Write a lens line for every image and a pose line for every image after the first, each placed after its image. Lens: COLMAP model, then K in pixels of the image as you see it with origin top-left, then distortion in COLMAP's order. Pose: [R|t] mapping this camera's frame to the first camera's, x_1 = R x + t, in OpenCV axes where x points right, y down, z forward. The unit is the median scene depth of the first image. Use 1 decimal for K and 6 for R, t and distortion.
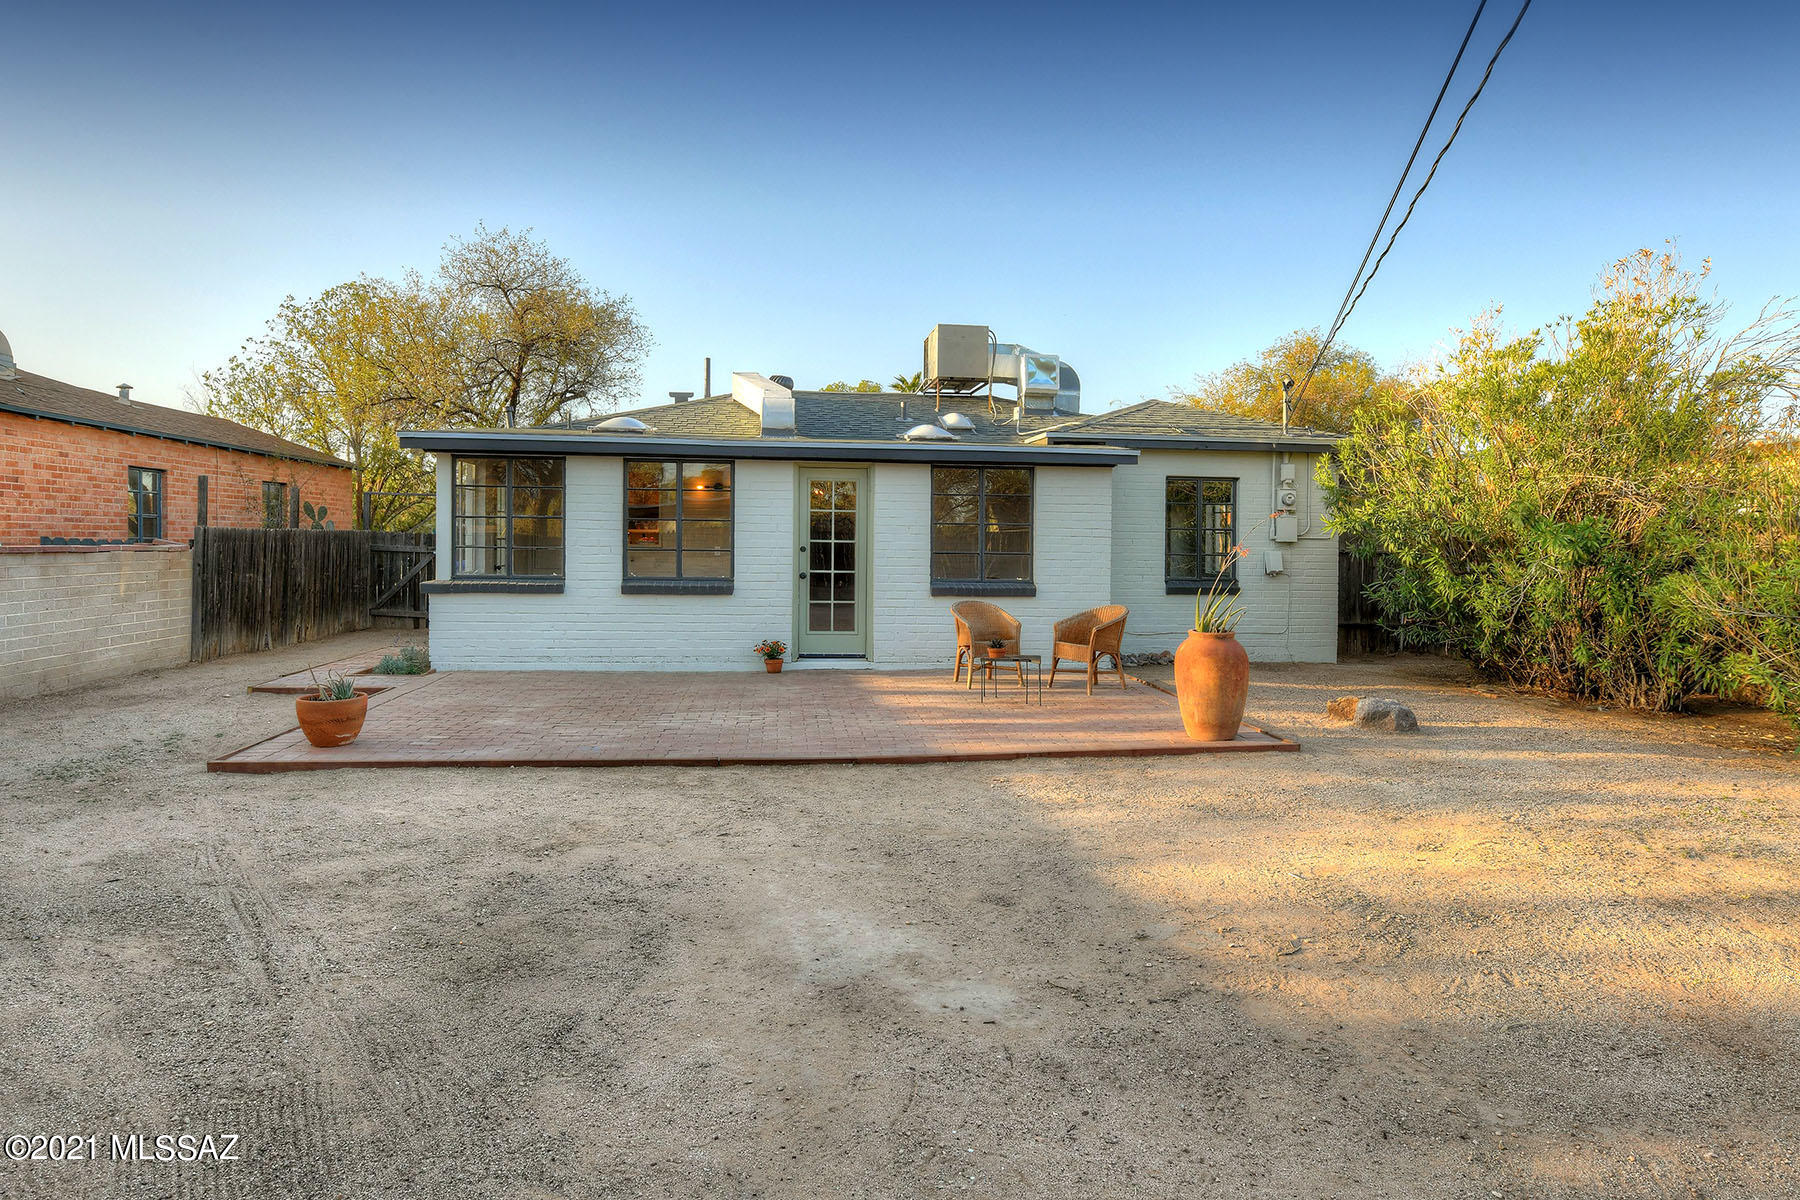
lens RADIAL K [[1053.3, 0, 899.7], [0, 1053.3, 595.7], [0, 0, 1]] dist [0.000003, -0.005987]
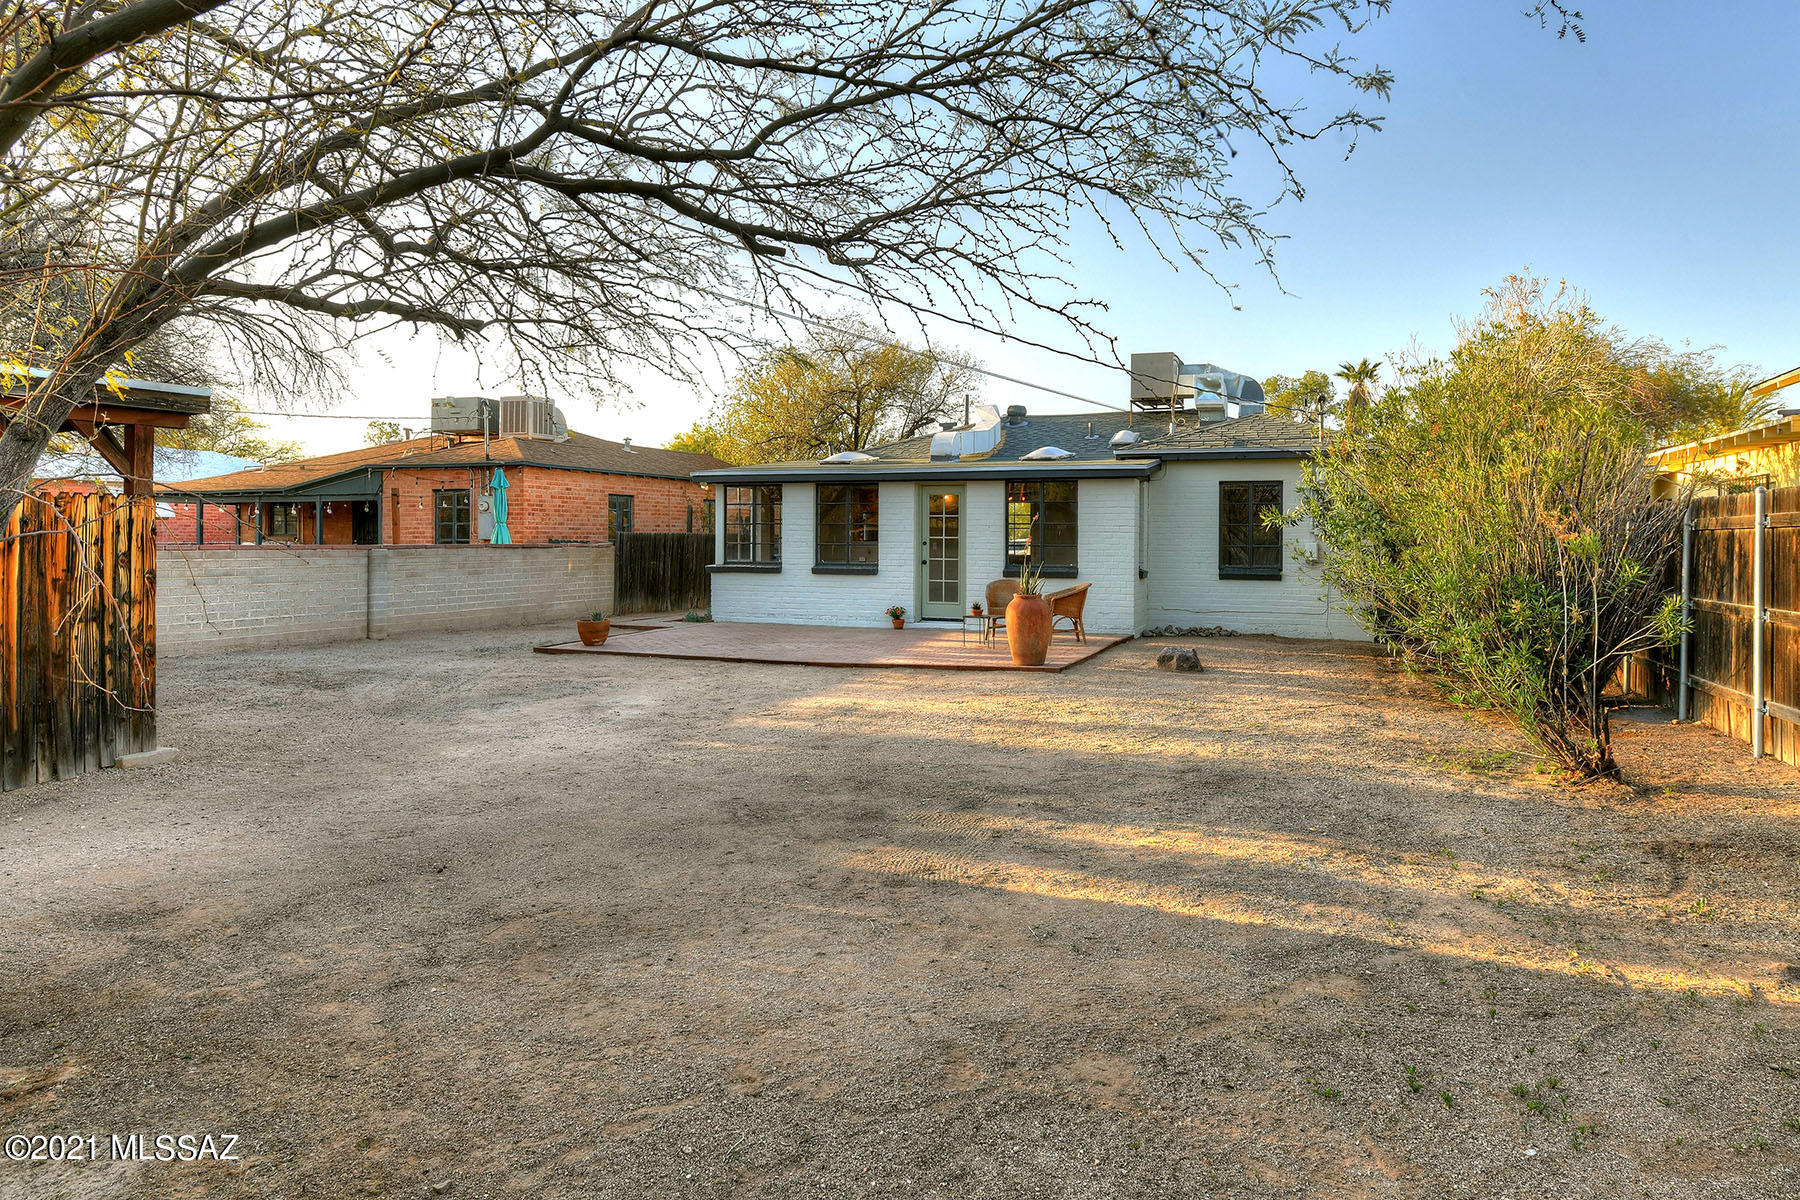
lens RADIAL K [[1137.2, 0, 900.7], [0, 1137.2, 595.4], [0, 0, 1]] dist [-0.000861, -0.000407]
pose [[0.872315, 0.016004, -0.488682, 0.628861], [-0.018051, 0.999837, 0.000523, 0.025481], [0.488611, 0.008364, 0.872462, -0.353369]]
